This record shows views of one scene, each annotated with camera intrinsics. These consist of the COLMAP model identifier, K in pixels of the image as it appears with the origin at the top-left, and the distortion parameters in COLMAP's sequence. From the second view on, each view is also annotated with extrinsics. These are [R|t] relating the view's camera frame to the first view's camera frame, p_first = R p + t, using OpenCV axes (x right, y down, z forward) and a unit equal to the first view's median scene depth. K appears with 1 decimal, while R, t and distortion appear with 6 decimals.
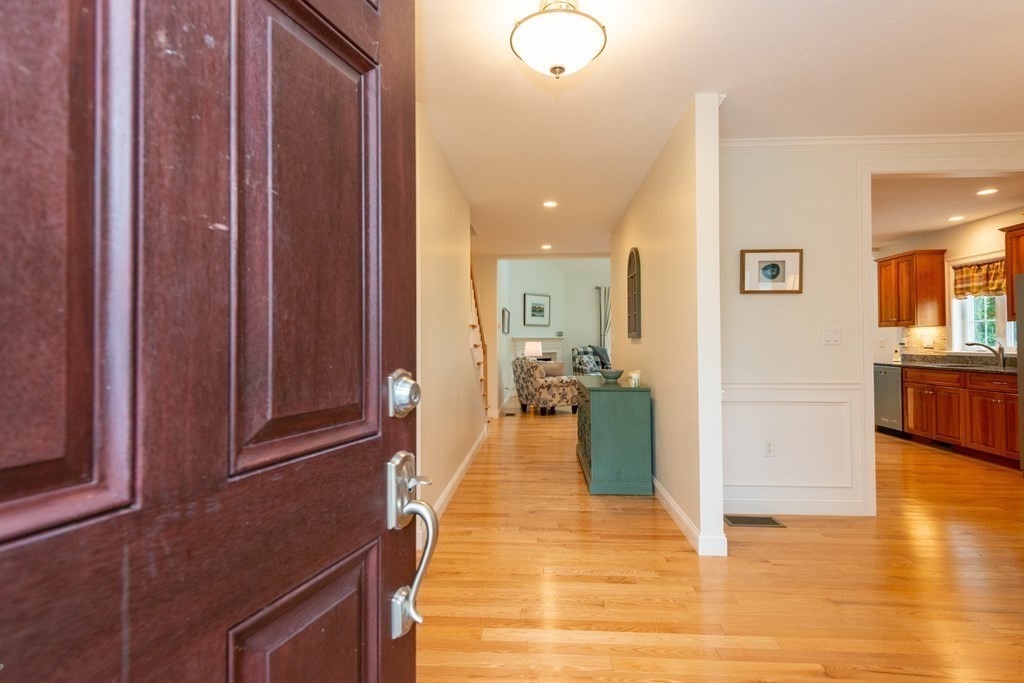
lens RADIAL K [[512.4, 0, 499.5], [0, 512.4, 334.7], [0, 0, 1]] dist [-0.002641, -0.001274]
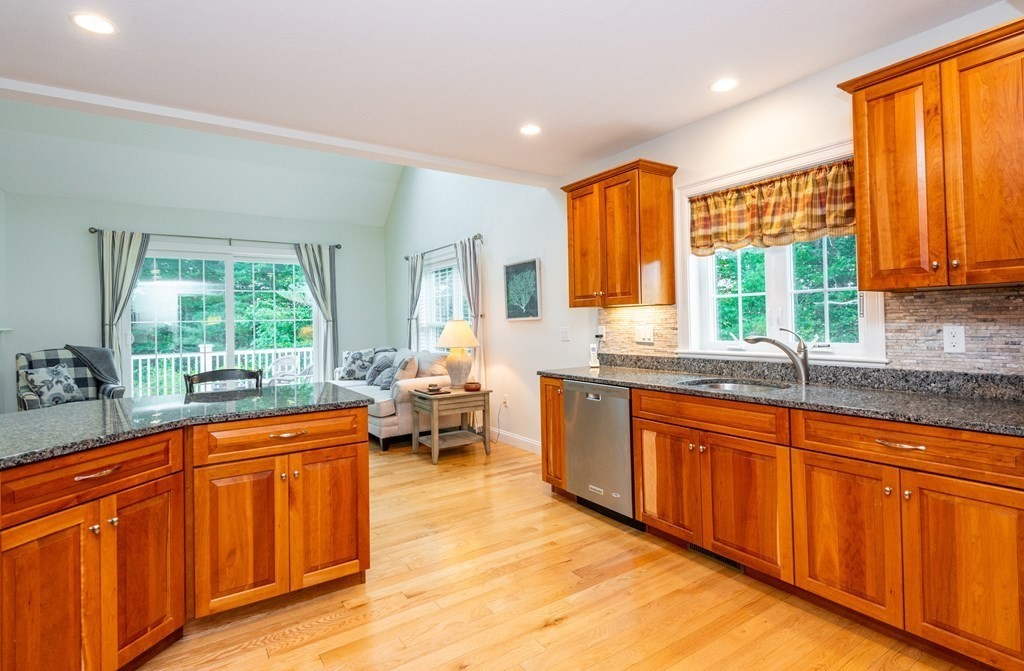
lens RADIAL K [[507.1, 0, 512.4], [0, 507.1, 316.5], [0, 0, 1]] dist [0.035913, -0.023110]
pose [[0.782944, -0.003580, 0.622081, 0.389683], [0.007323, 0.999967, -0.003462, -0.003605], [-0.622049, 0.007266, 0.782945, 0.680428]]
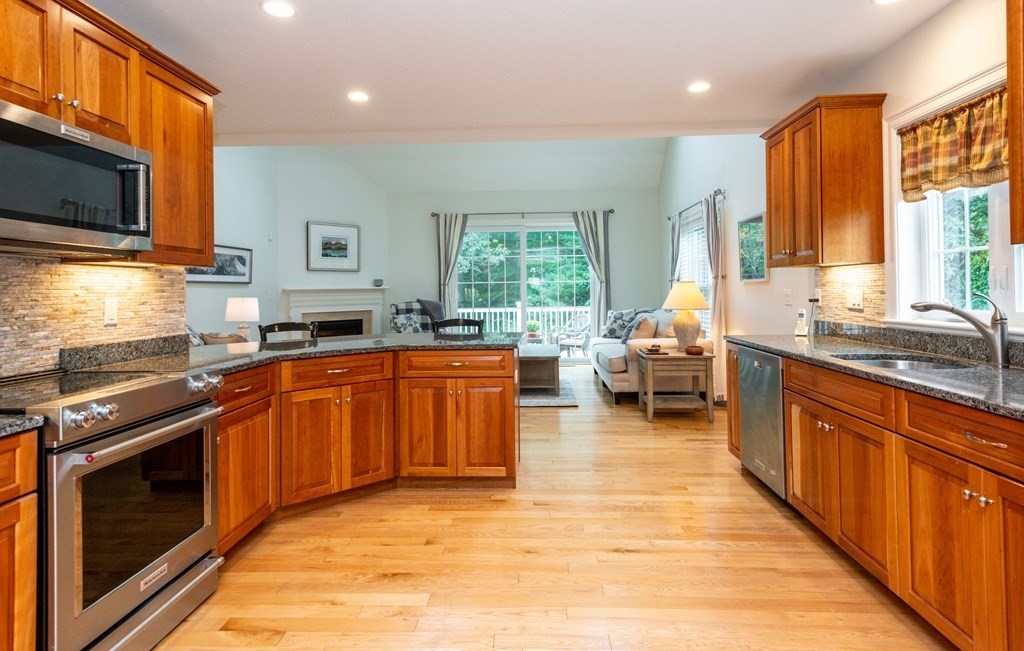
lens RADIAL K [[548.0, 0, 514.3], [0, 548.0, 286.2], [0, 0, 1]] dist [0.043085, -0.019400]
pose [[0.999256, -0.008039, 0.037729, 0.528593], [0.007727, 0.999935, 0.008397, -0.003407], [-0.037794, -0.008100, 0.999253, 0.520347]]
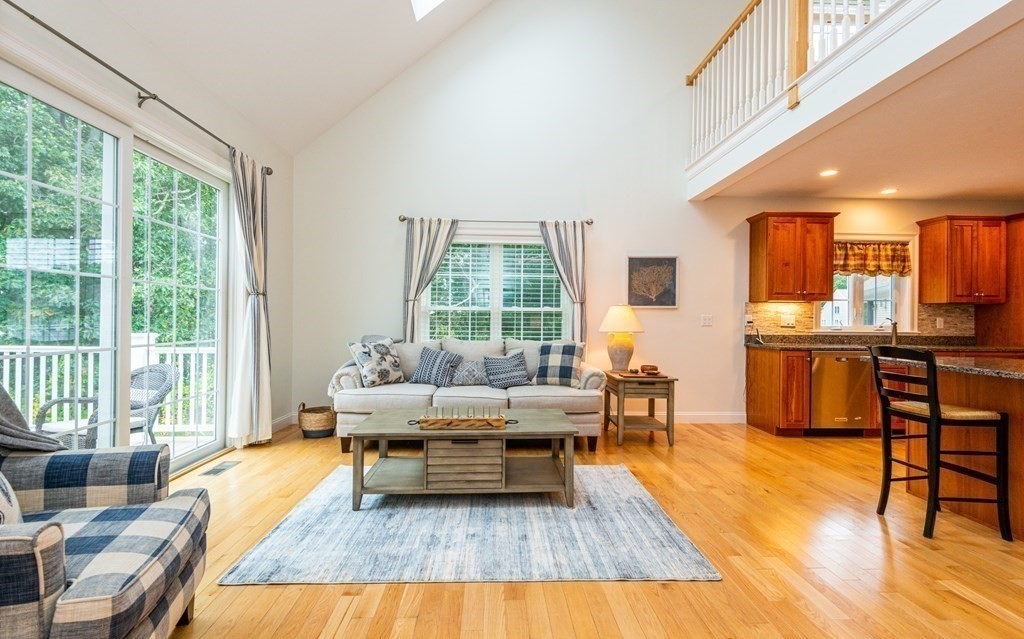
lens RADIAL K [[462.8, 0, 512.0], [0, 462.8, 319.5], [0, 0, 1]] dist [0.001118, -0.000360]
pose [[-0.117946, 0.009552, 0.992974, 0.112086], [-0.023558, 0.999645, -0.012414, 0.035783], [-0.992741, -0.024857, -0.117679, 1.644596]]
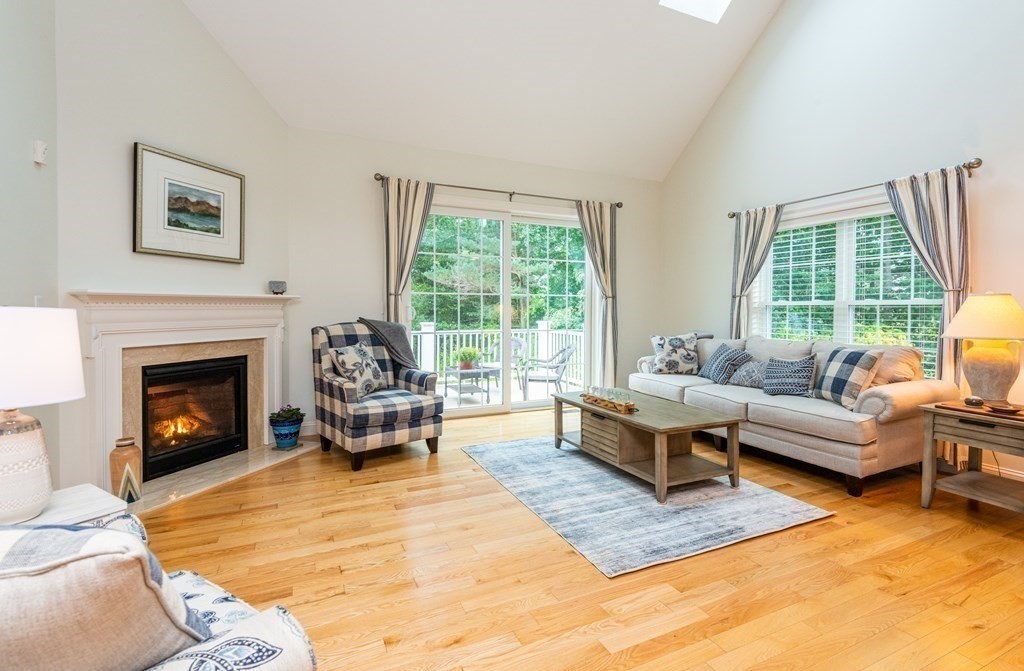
lens RADIAL K [[474.6, 0, 515.2], [0, 474.6, 318.7], [0, 0, 1]] dist [0.013660, -0.000392]
pose [[0.870989, -0.002767, 0.491295, 0.192209], [-0.014467, 0.999406, 0.031277, 0.015250], [-0.491090, -0.034349, 0.870432, 1.201143]]
